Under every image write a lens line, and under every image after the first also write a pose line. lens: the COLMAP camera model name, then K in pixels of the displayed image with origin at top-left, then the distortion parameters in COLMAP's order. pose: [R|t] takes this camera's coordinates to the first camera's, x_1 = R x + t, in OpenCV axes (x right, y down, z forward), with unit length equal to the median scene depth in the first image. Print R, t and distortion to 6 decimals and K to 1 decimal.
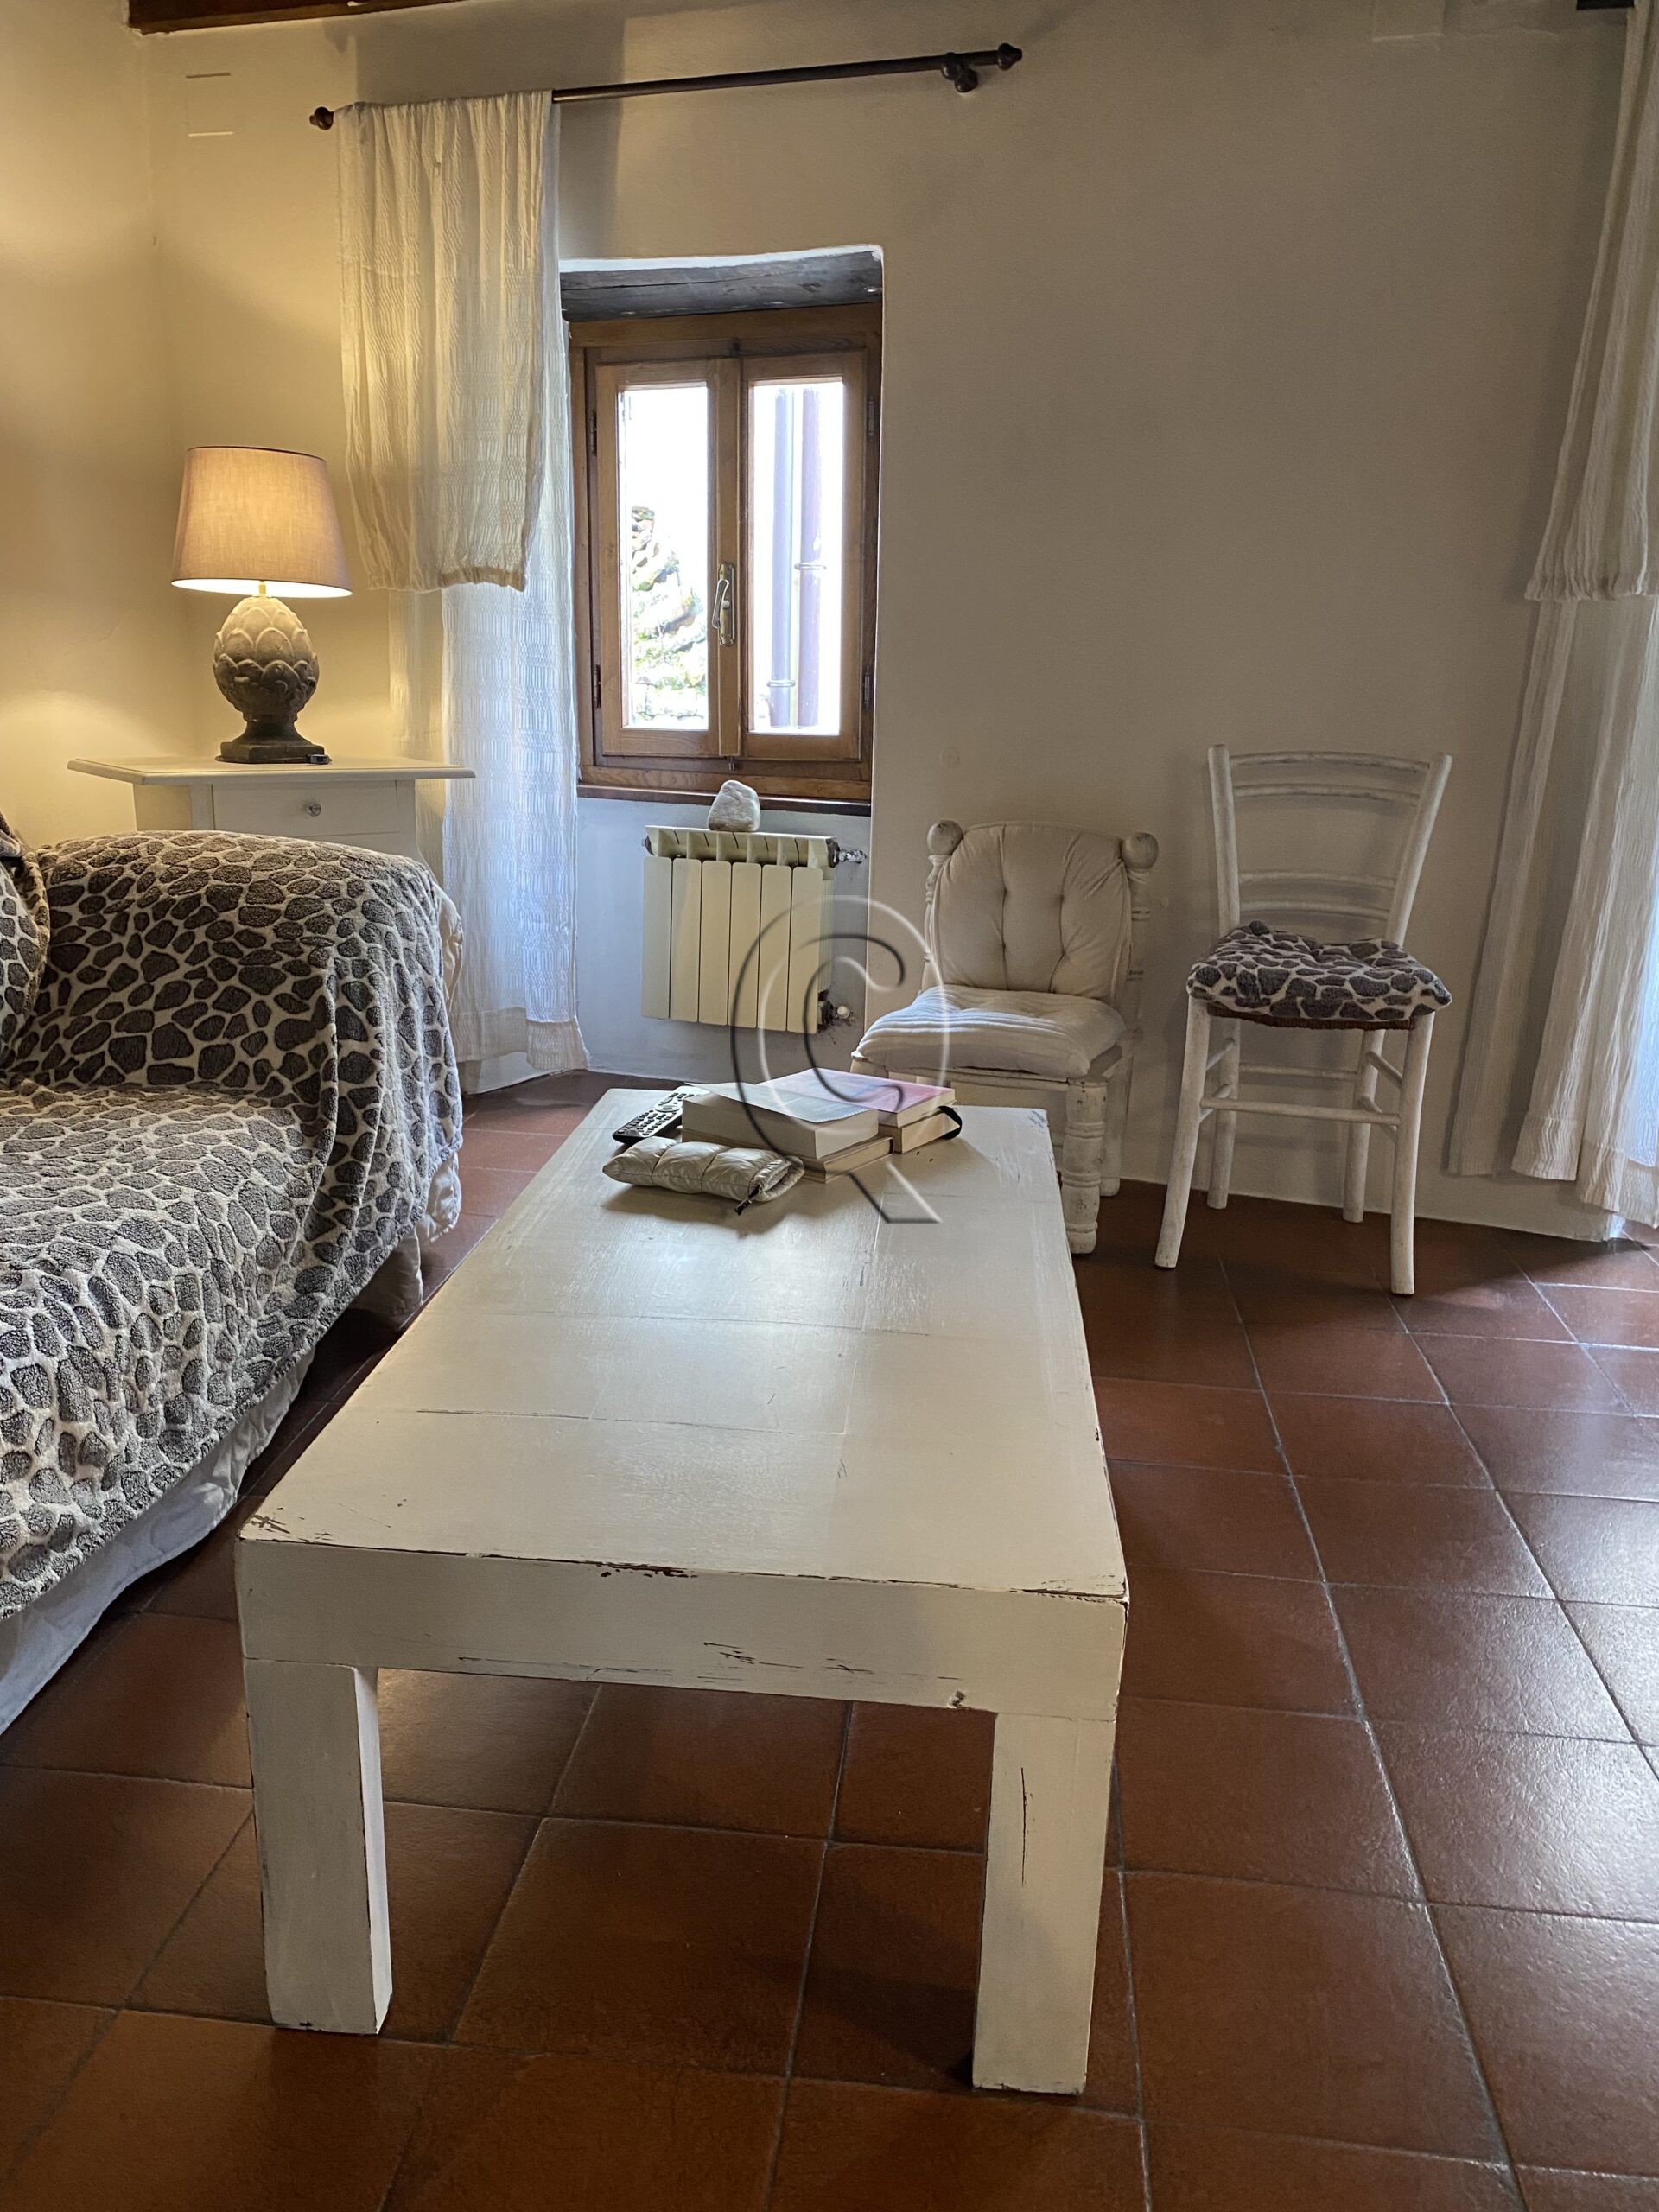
lens RADIAL K [[1750.7, 0, 761.4], [0, 1750.7, 1134.4], [0, 0, 1]] dist [0.073553, -0.141903]
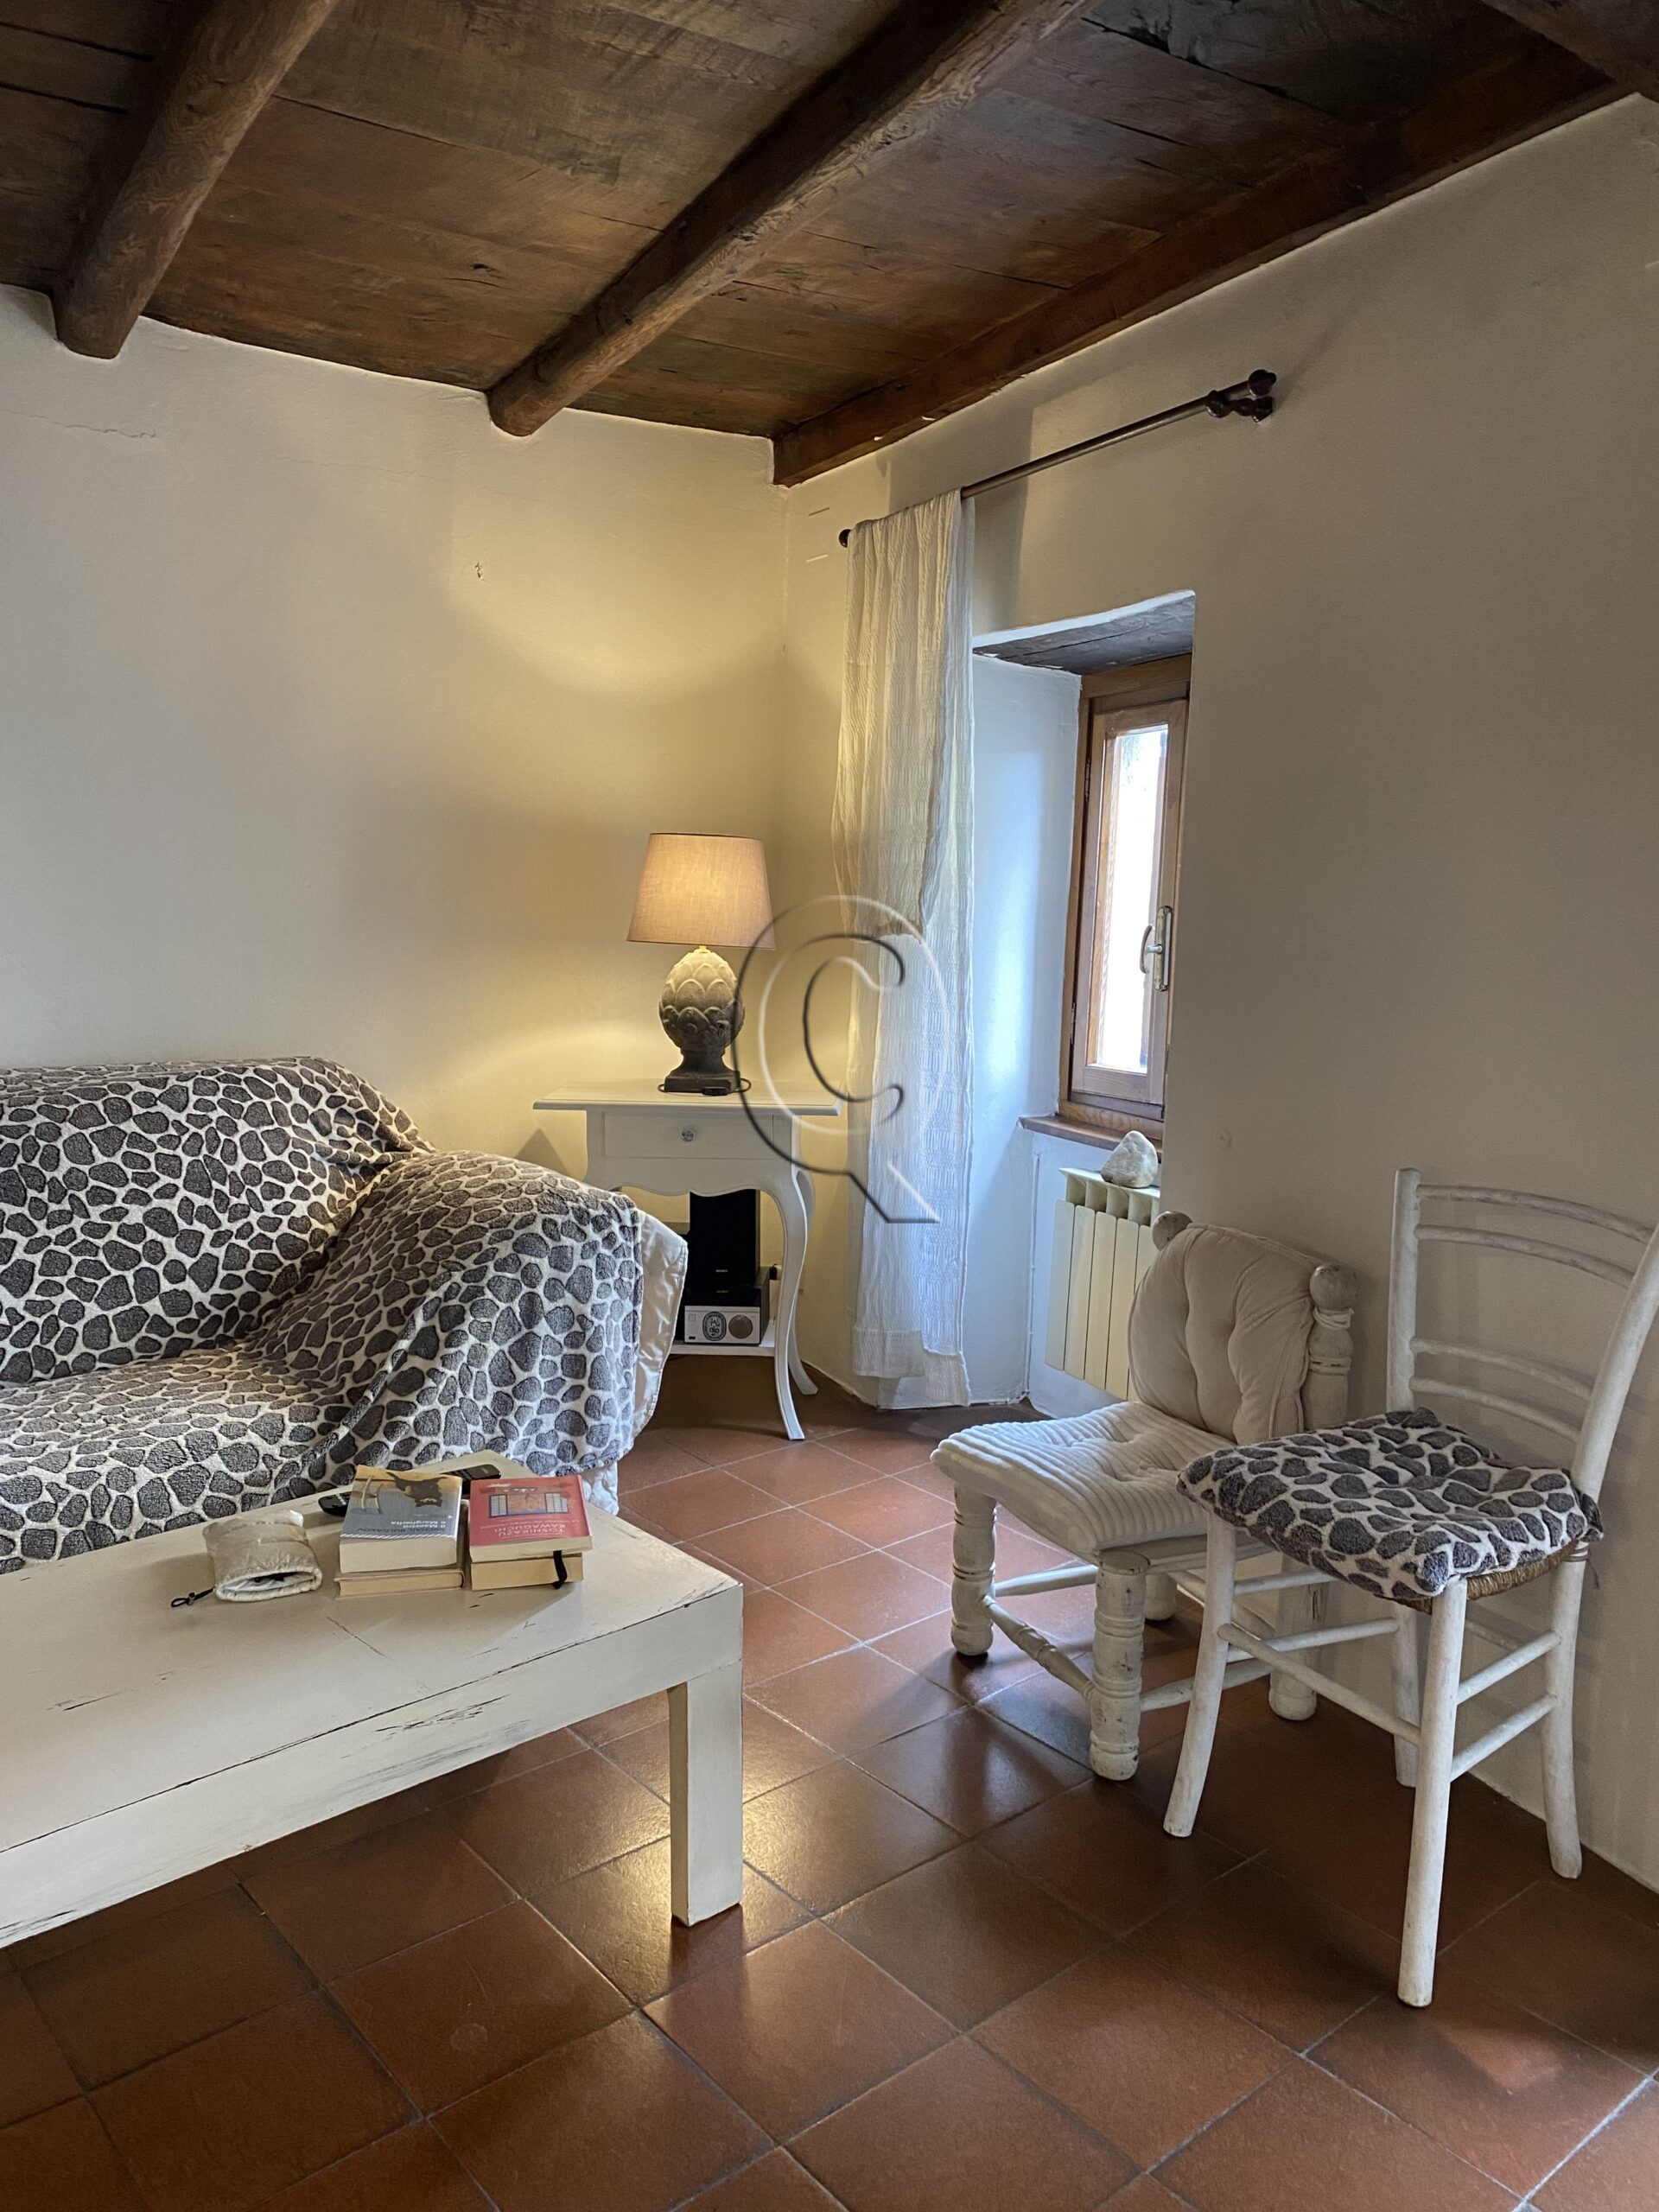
lens RADIAL K [[1676.0, 0, 829.5], [0, 1676.0, 1106.0], [0, 0, 1]] dist [0.074444, -0.113564]
pose [[0.708717, 0.079179, -0.701036, 0.556975], [-0.171201, 0.983282, -0.062019, -0.149027], [0.684405, 0.163972, 0.710424, 0.285269]]
